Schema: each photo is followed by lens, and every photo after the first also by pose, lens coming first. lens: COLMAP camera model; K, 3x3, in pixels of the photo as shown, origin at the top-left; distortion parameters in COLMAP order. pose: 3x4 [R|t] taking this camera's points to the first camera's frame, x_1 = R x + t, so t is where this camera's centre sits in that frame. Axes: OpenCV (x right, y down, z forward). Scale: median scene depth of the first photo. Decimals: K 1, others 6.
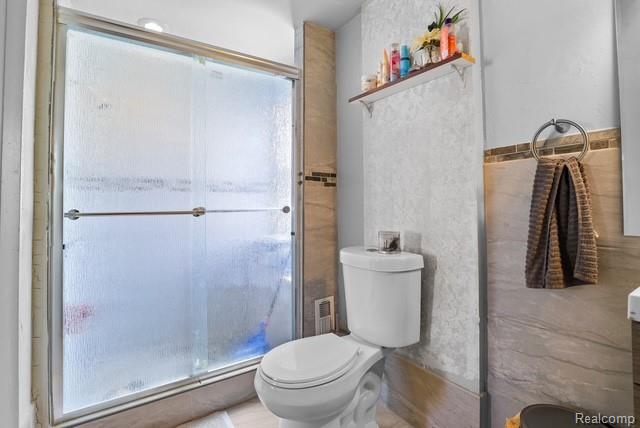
lens RADIAL K [[294.2, 0, 320.7], [0, 294.2, 210.5], [0, 0, 1]] dist [-0.030820, 0.003400]
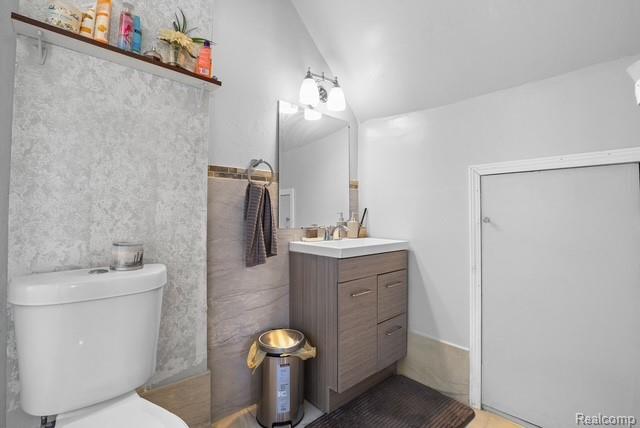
lens RADIAL K [[294.2, 0, 320.9], [0, 294.2, 214.8], [0, 0, 1]] dist [-0.030820, 0.003400]
pose [[-0.103961, -0.000247, 0.994581, -0.652122], [-0.008553, 0.999963, -0.000645, -0.005266], [-0.994545, -0.008574, -0.103959, 0.626604]]
